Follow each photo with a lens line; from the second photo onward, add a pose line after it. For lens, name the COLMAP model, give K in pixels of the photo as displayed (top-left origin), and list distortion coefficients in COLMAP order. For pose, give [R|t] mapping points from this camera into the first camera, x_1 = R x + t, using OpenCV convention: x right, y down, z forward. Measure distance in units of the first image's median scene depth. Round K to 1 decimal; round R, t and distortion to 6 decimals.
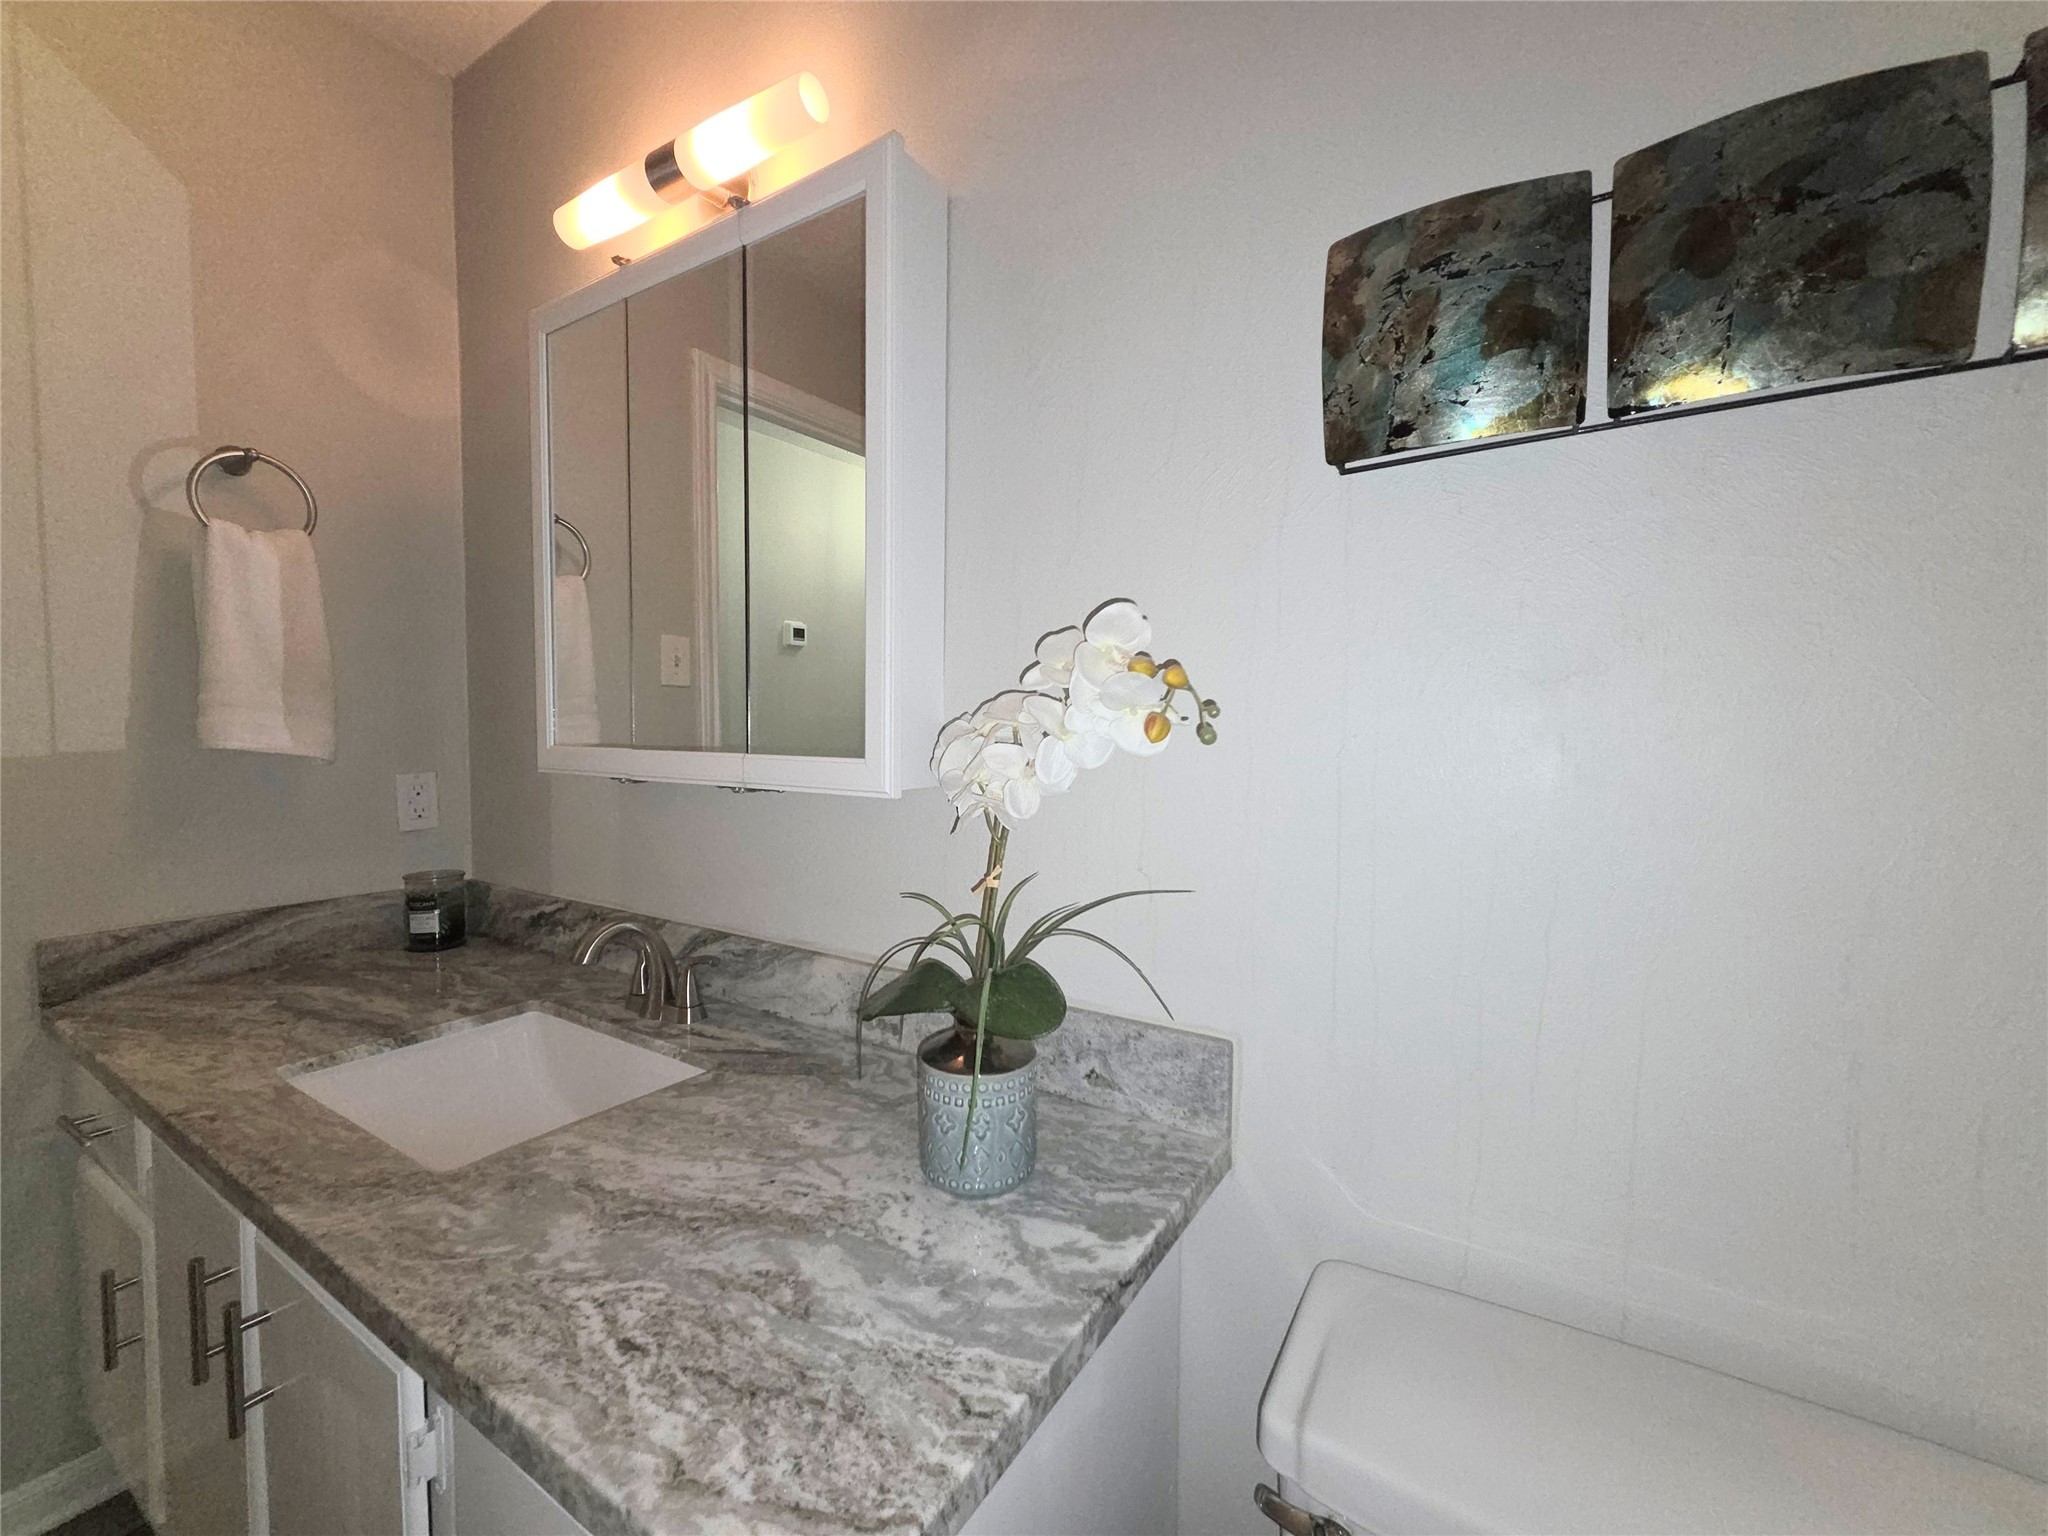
lens RADIAL K [[832.7, 0, 1023.6], [0, 832.7, 762.9], [0, 0, 1]] dist [0.001989, -0.000737]
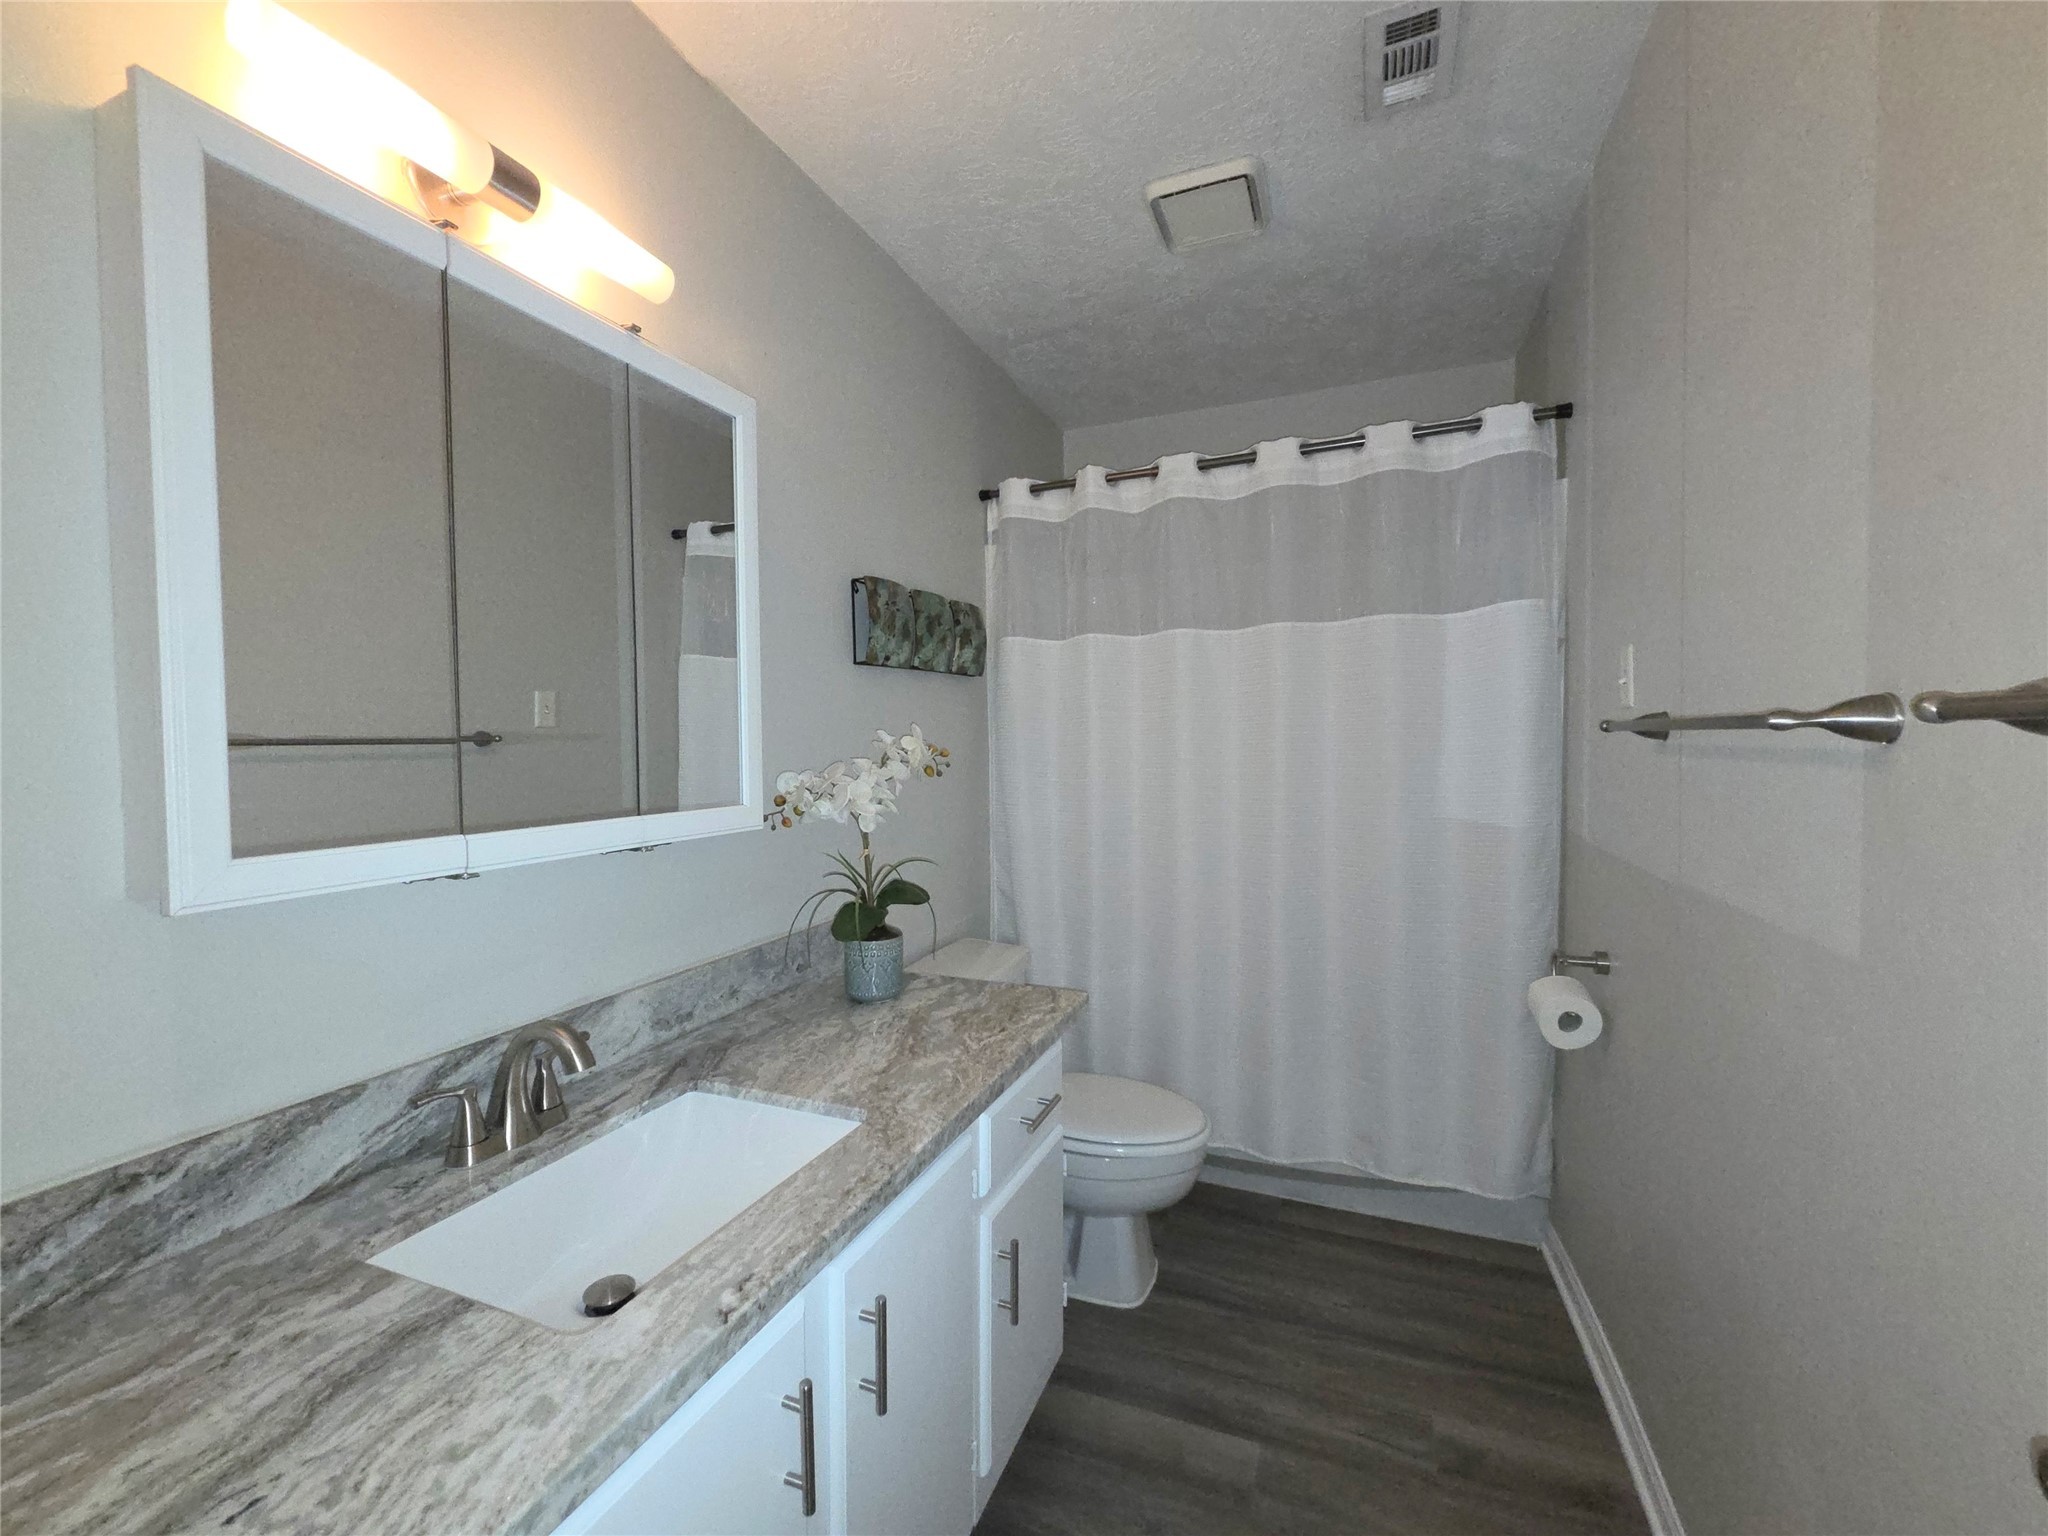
lens RADIAL K [[832.7, 0, 1025.7], [0, 832.7, 767.3], [0, 0, 1]] dist [0.001989, -0.000737]
pose [[-0.169863, -0.036328, 0.984798, -2.102236], [0.059596, 0.997113, 0.047062, -0.133546], [-0.983664, 0.066684, -0.167208, 0.946135]]
